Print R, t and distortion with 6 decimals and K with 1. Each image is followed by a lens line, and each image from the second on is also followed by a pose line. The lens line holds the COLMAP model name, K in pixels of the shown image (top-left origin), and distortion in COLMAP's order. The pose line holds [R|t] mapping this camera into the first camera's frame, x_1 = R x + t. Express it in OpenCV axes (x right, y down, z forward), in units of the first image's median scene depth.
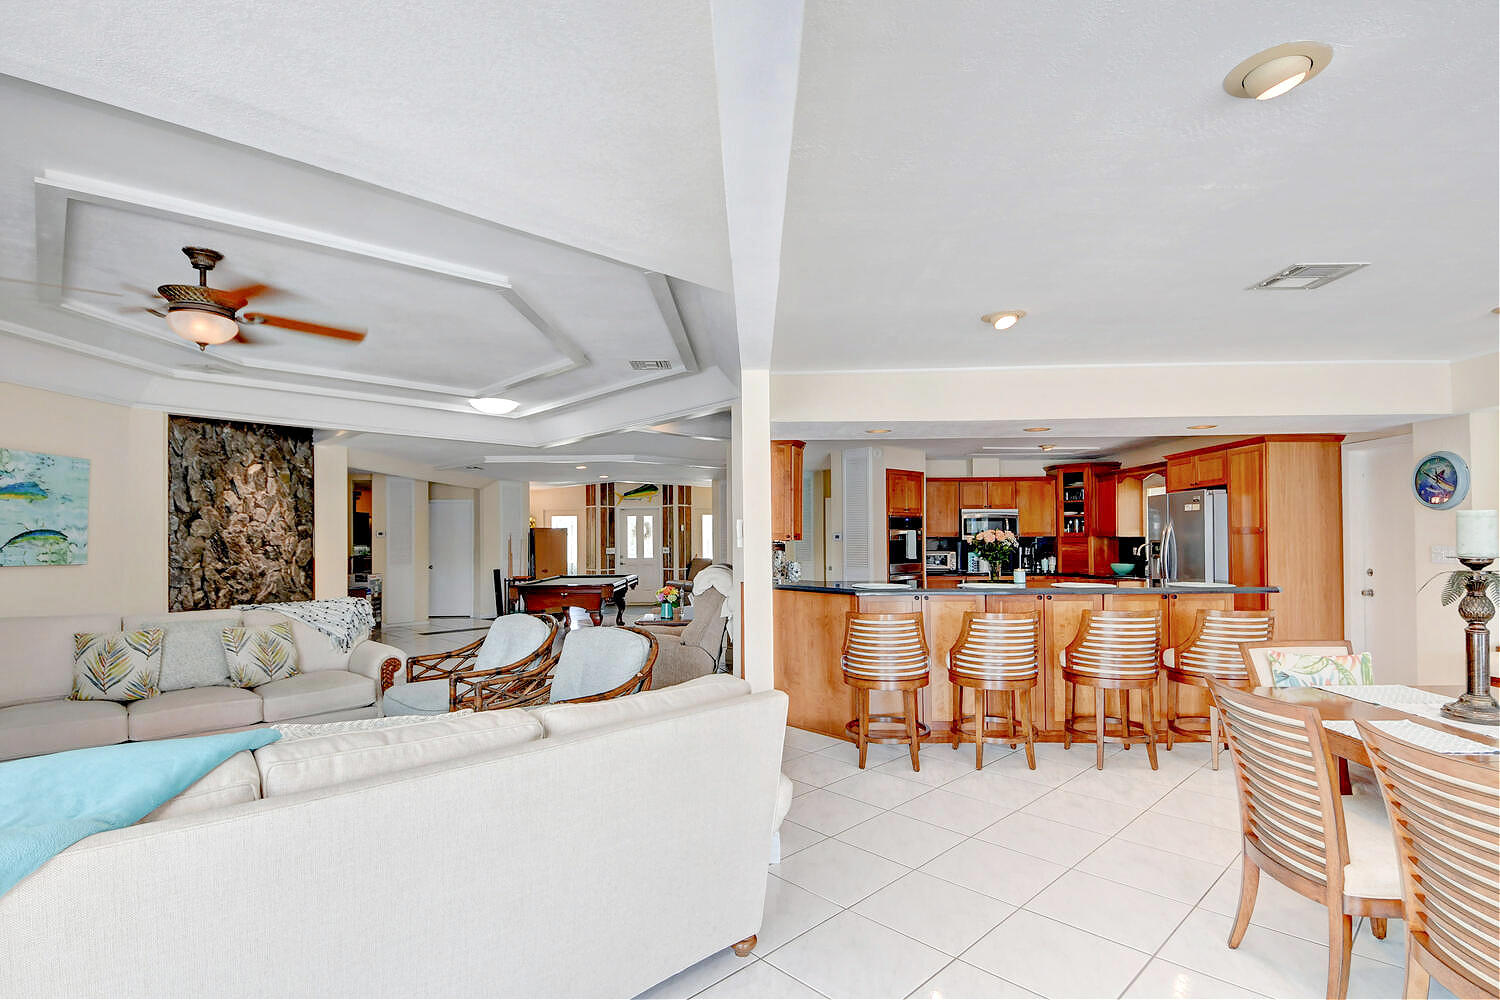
lens RADIAL K [[717.0, 0, 750.0], [0, 717.0, 500.0], [0, 0, 1]] dist [0.025039, -0.032663]
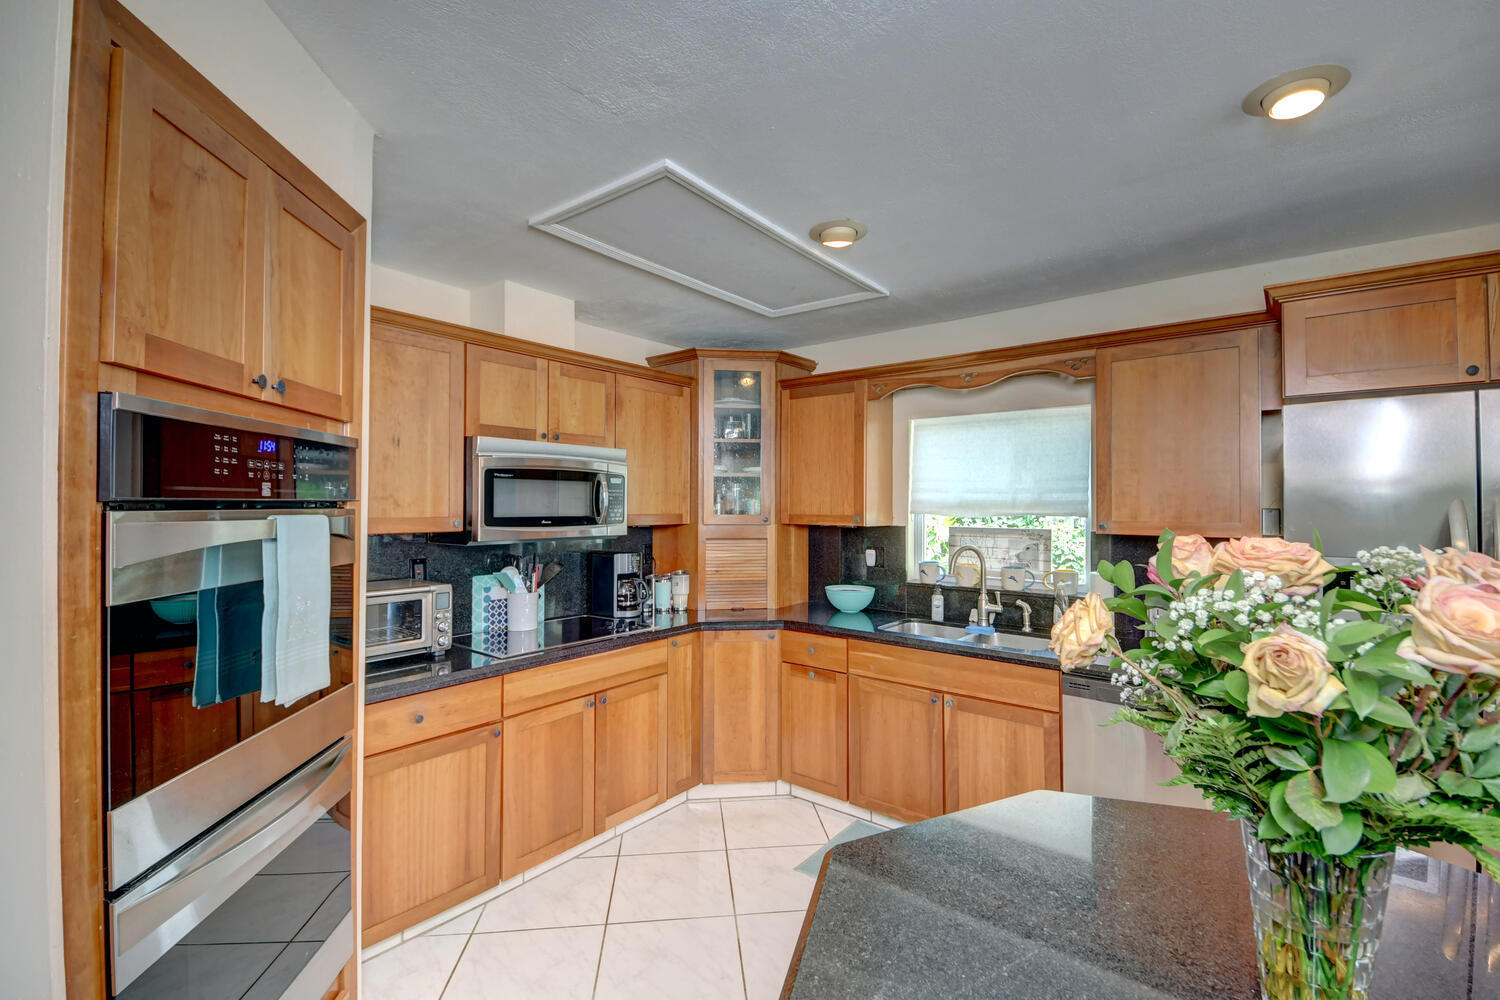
lens RADIAL K [[648.6, 0, 742.9], [0, 648.6, 501.3], [0, 0, 1]] dist [0.000817, -0.000030]
pose [[0.617458, 0.003163, 0.786598, 0.224336], [-0.036897, 0.999008, 0.024947, 0.041194], [-0.785738, -0.044427, 0.616962, 1.087912]]
